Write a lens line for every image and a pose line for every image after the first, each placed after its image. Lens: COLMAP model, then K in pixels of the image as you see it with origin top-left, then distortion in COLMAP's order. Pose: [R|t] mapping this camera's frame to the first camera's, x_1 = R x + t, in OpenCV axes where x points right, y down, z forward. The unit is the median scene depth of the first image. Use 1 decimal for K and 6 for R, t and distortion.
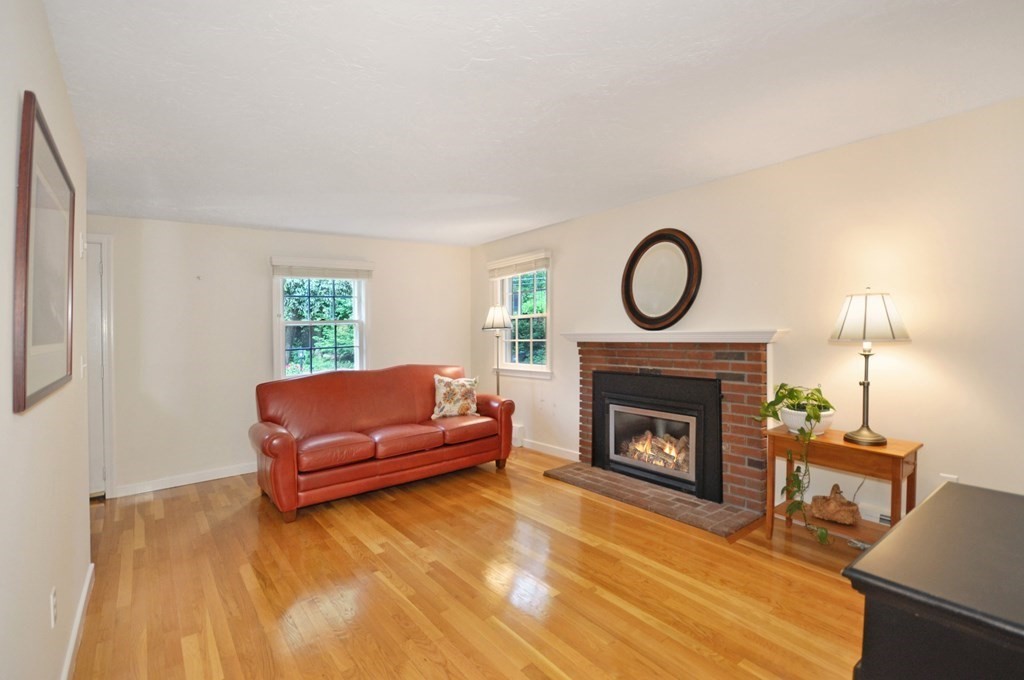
lens RADIAL K [[474.0, 0, 518.5], [0, 474.0, 327.1], [0, 0, 1]] dist [-0.001835, -0.000581]
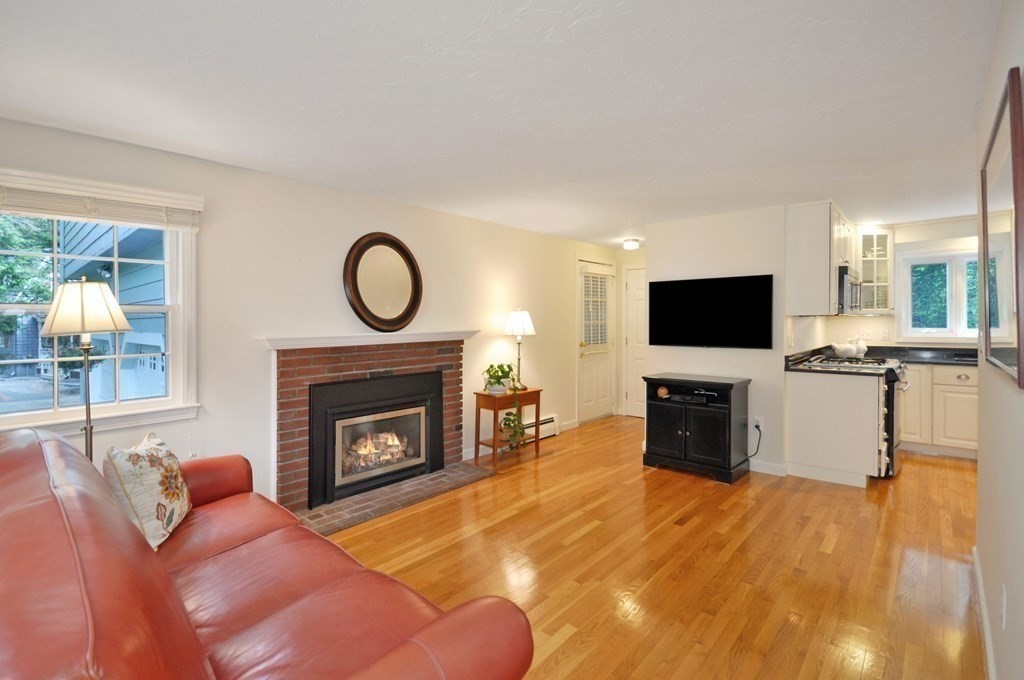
lens RADIAL K [[474.0, 0, 518.5], [0, 474.0, 327.1], [0, 0, 1]] dist [-0.001835, -0.000581]
pose [[-0.183321, 0.016084, 0.982921, -0.776811], [0.014325, 0.999804, -0.013689, 0.014180], [-0.982949, 0.011571, -0.183516, 0.932957]]
